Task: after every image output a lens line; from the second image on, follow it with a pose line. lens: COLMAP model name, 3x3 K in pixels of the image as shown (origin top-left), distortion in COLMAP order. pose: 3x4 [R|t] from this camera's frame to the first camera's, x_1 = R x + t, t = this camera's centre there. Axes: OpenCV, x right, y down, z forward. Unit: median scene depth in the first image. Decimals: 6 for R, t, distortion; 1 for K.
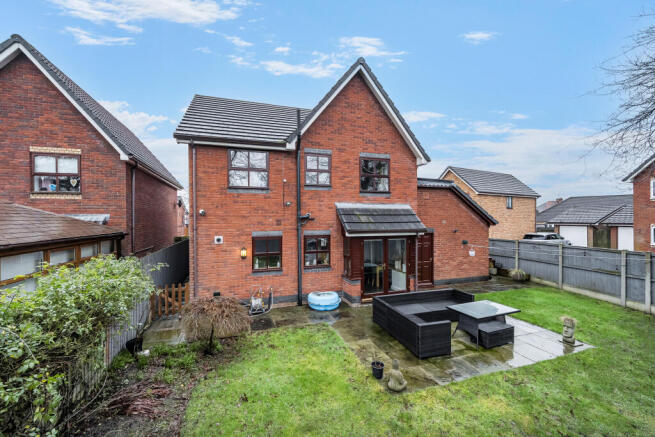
lens RADIAL K [[271.4, 0, 326.4], [0, 271.4, 218.5], [0, 0, 1]] dist [0.000518, 0.000090]
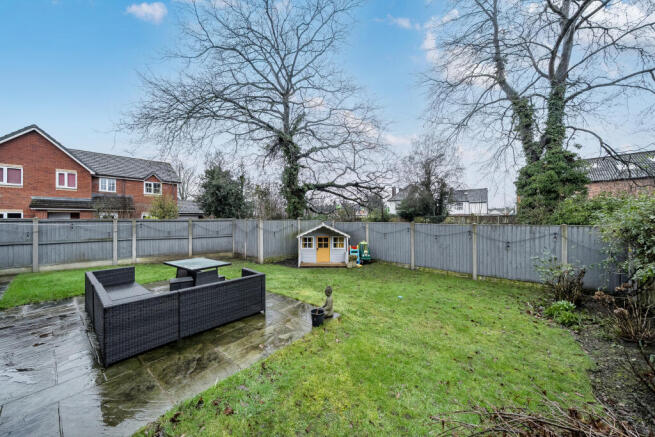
lens RADIAL K [[225.9, 0, 327.4], [0, 225.9, 221.2], [0, 0, 1]] dist [-0.002889, -0.000001]
pose [[-0.549596, 0.002589, 0.835427, -0.248413], [0.008839, 0.999957, 0.002717, 0.133011], [-0.835384, 0.008877, -0.549595, 0.764362]]
